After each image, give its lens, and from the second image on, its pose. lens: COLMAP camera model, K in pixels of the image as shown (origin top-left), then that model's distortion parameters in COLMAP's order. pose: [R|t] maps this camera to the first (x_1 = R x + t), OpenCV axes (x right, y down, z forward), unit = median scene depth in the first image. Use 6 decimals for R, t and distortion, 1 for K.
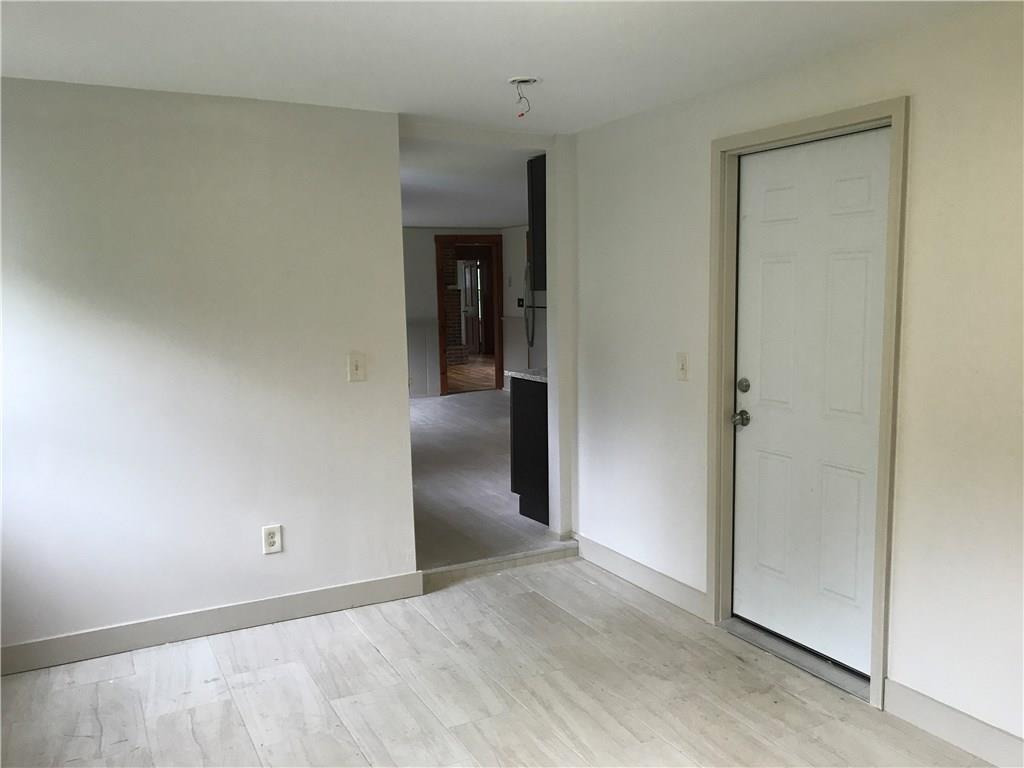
lens RADIAL K [[856.8, 0, 516.2], [0, 856.8, 384.6], [0, 0, 1]] dist [0.007841, -0.001276]
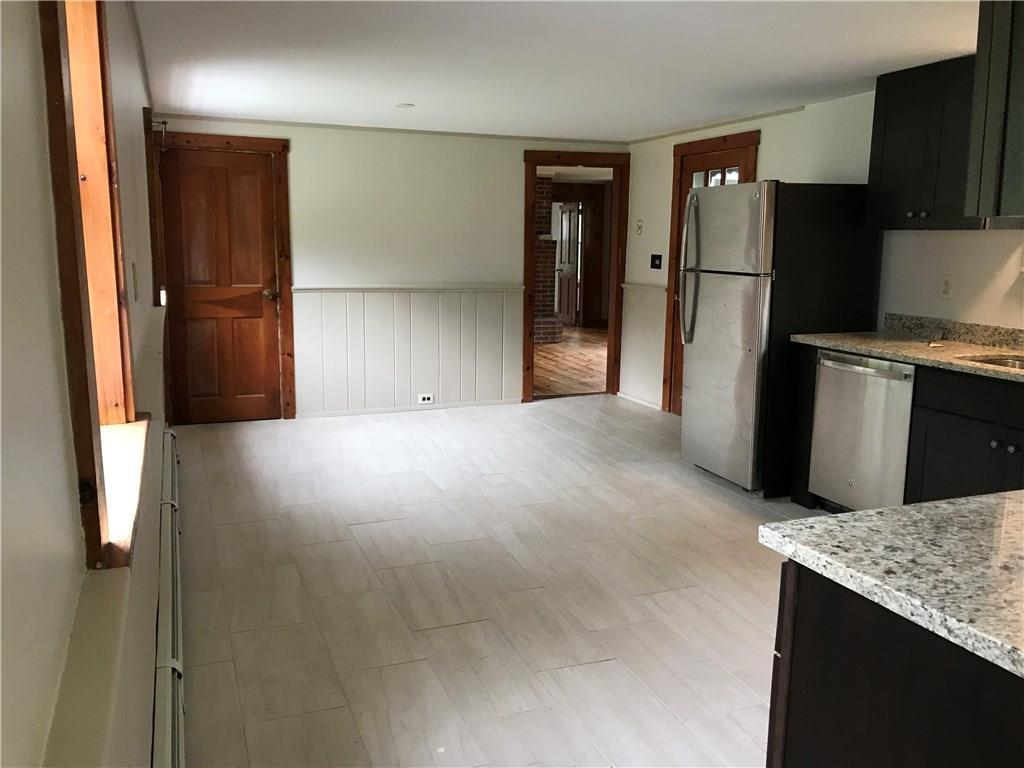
lens RADIAL K [[856.8, 0, 508.8], [0, 856.8, 386.3], [0, 0, 1]] dist [0.007841, -0.001276]
pose [[0.993437, 0.048166, -0.103747, -0.023167], [-0.042707, 0.997616, 0.054213, -0.024550], [0.106111, -0.049427, 0.993125, 0.261060]]
